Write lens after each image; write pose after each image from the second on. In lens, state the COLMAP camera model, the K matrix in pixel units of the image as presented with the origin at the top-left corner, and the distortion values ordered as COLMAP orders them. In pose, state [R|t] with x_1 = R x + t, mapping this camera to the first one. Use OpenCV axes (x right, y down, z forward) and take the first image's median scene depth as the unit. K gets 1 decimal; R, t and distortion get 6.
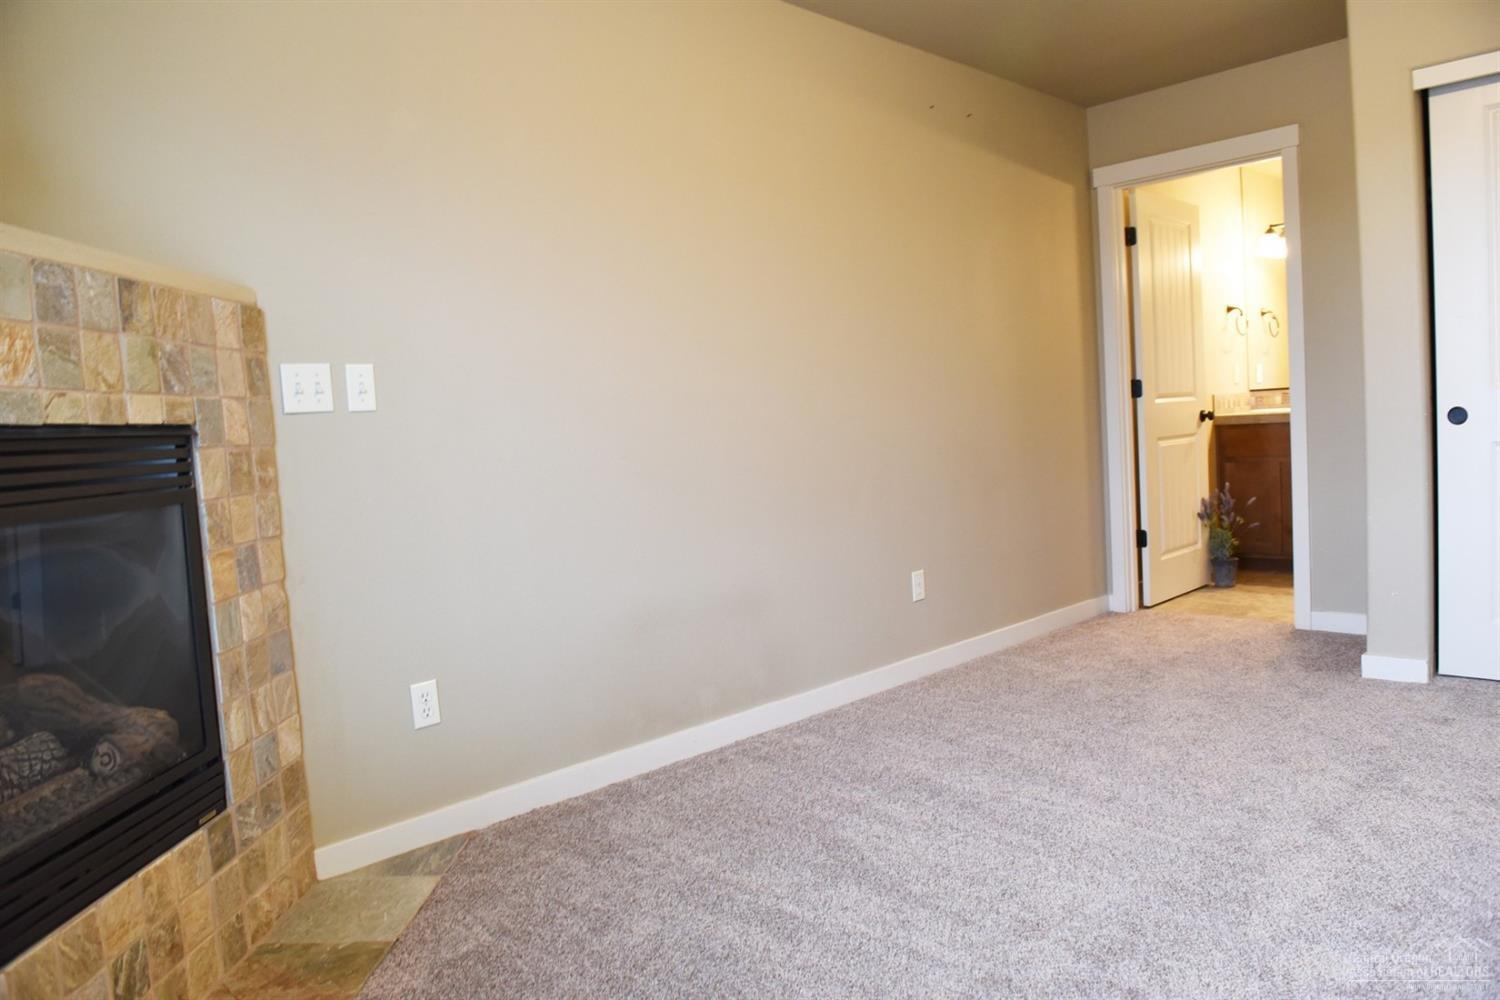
lens RADIAL K [[1021.4, 0, 750.0], [0, 1021.4, 500.0], [0, 0, 1]] dist [-0.042690, -0.000072]
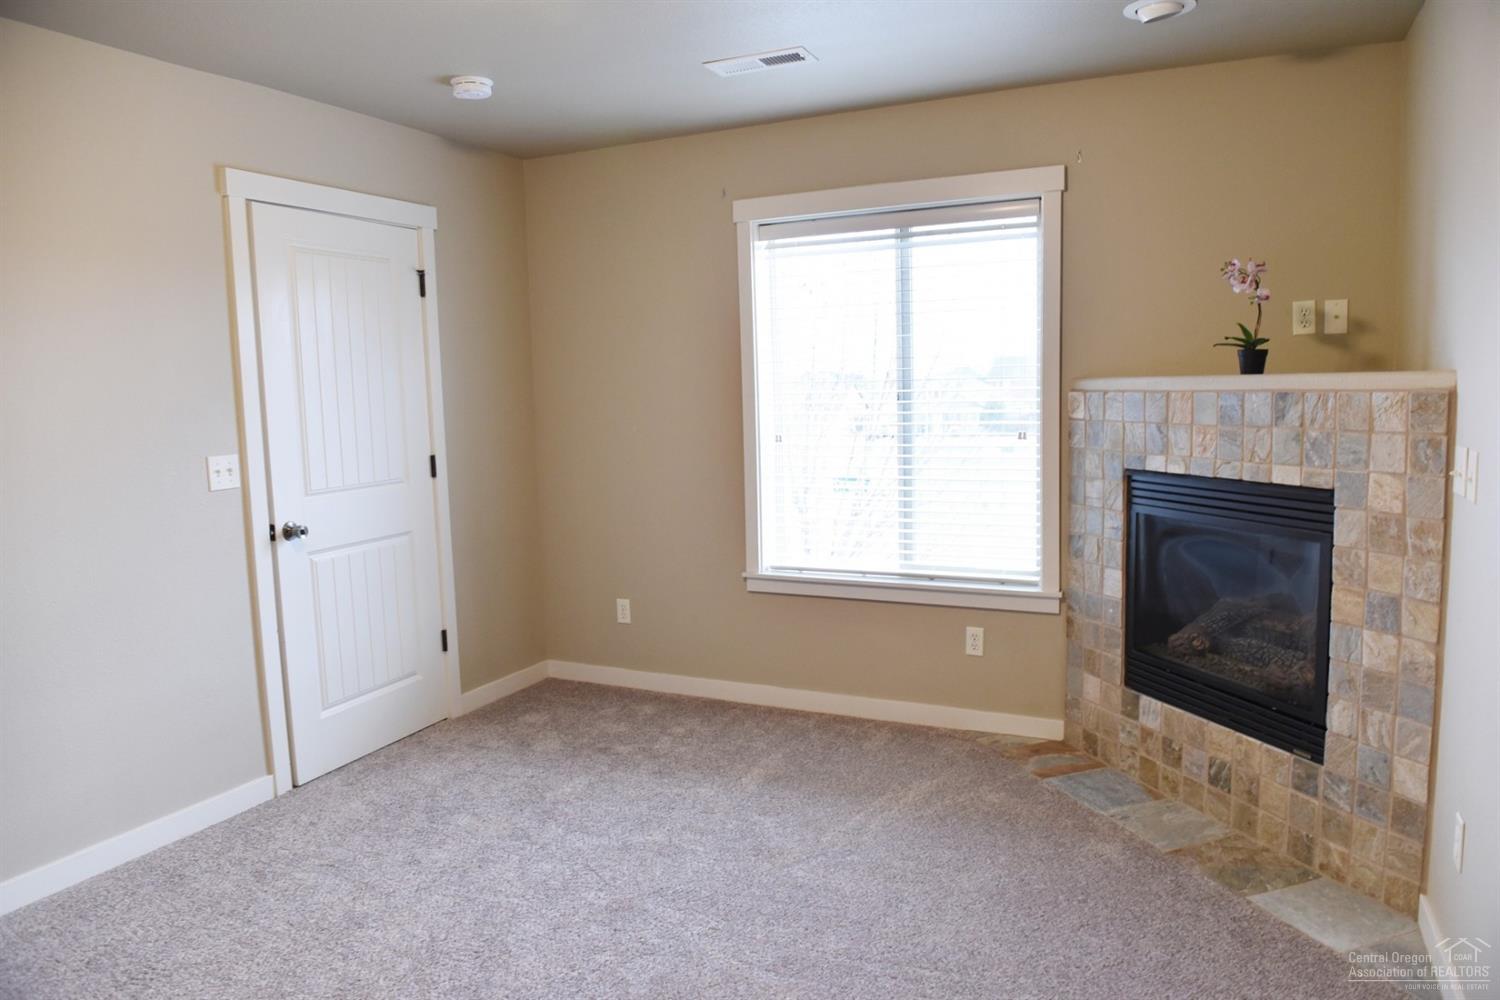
lens RADIAL K [[1021.4, 0, 750.0], [0, 1021.4, 500.0], [0, 0, 1]] dist [-0.042690, -0.000072]
pose [[-0.932637, 0.122275, -0.339466, 0.644809], [0.055824, 0.978398, 0.199050, -0.372654], [0.356472, 0.166692, -0.919316, 1.951709]]
